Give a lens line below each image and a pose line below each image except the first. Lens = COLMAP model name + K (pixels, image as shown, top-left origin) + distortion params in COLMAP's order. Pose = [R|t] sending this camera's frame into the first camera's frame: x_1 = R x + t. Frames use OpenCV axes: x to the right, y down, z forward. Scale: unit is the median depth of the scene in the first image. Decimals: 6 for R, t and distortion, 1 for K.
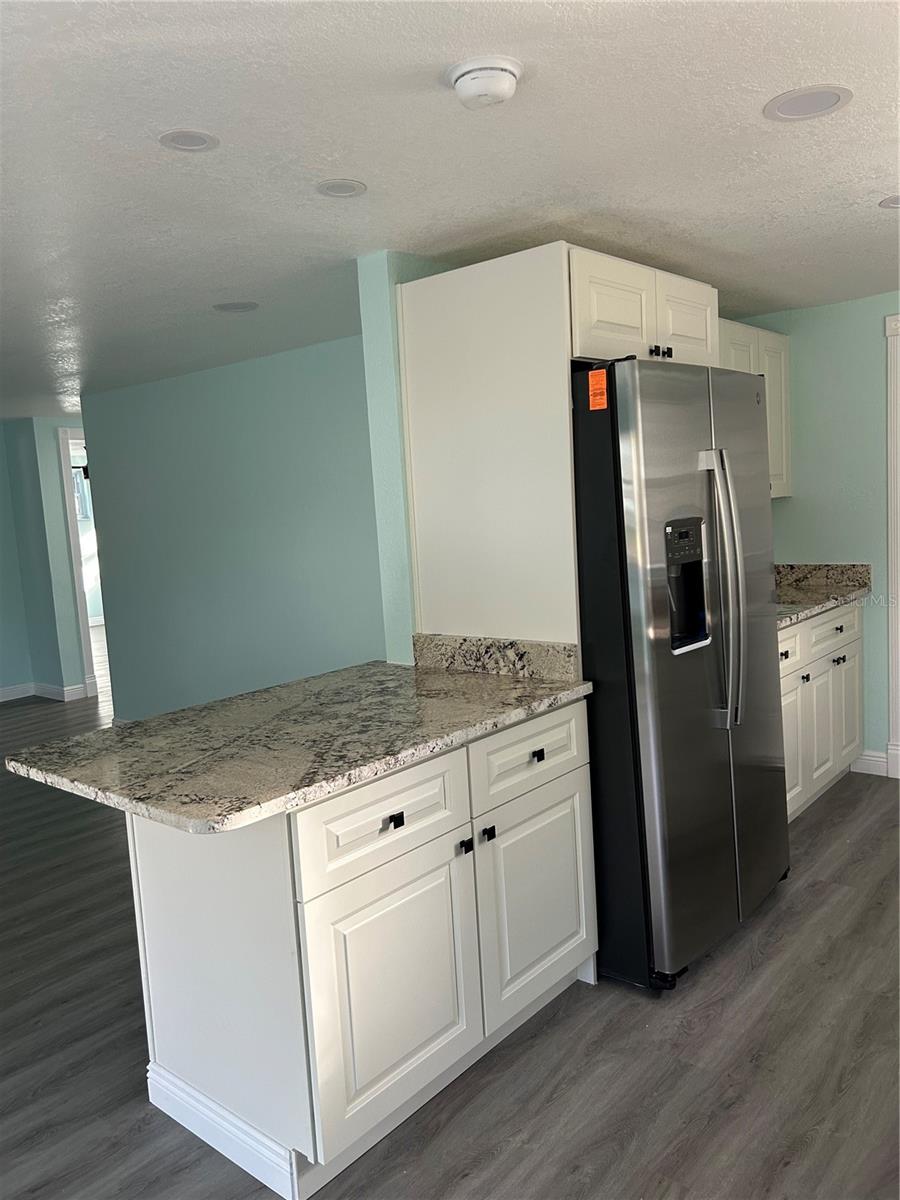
lens RADIAL K [[916.3, 0, 449.5], [0, 916.3, 597.6], [0, 0, 1]] dist [0.001576, -0.019803]
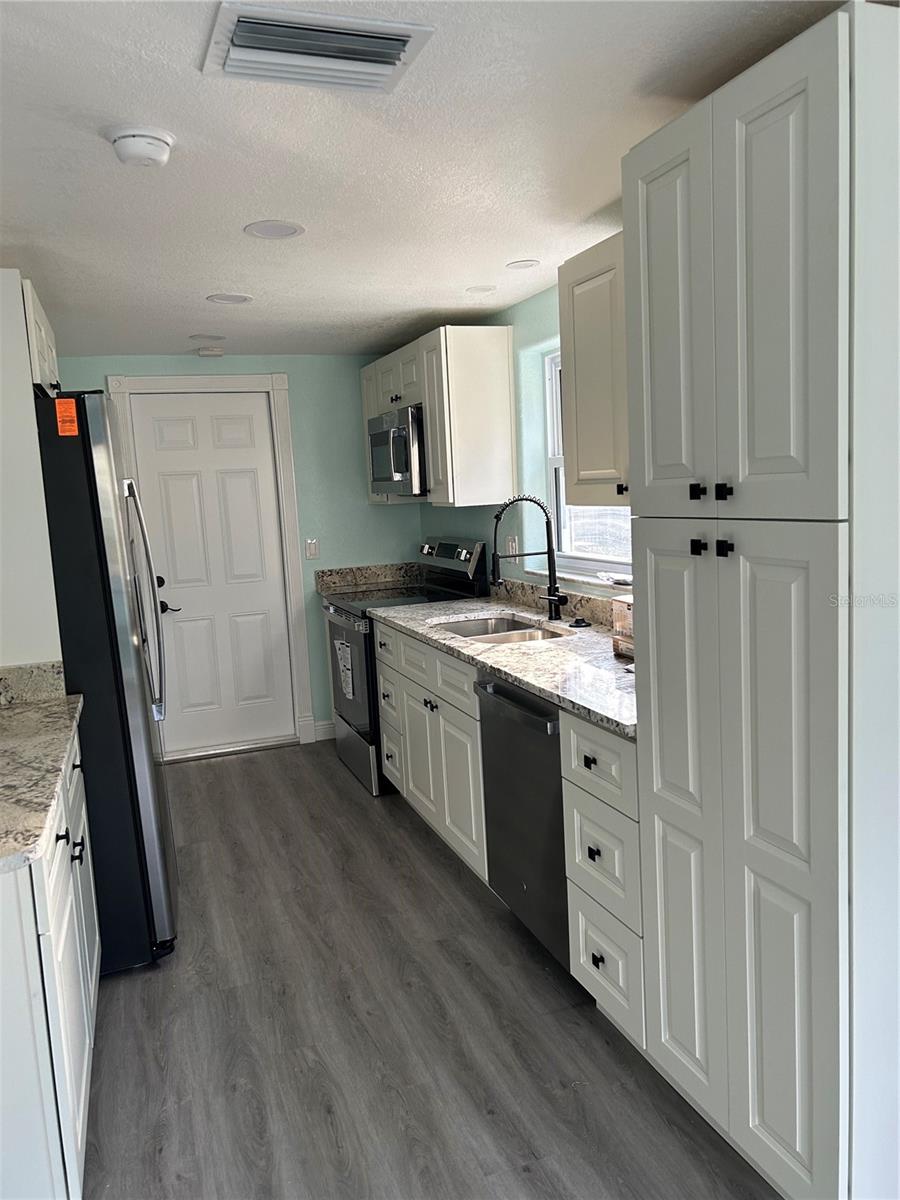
lens RADIAL K [[916.3, 0, 453.0], [0, 916.3, 610.4], [0, 0, 1]] dist [0.001576, -0.019803]
pose [[0.509678, -0.101717, 0.854331, -0.597040], [0.135405, 0.990095, 0.037101, 0.018909], [-0.849643, 0.096771, 0.518403, 0.095604]]
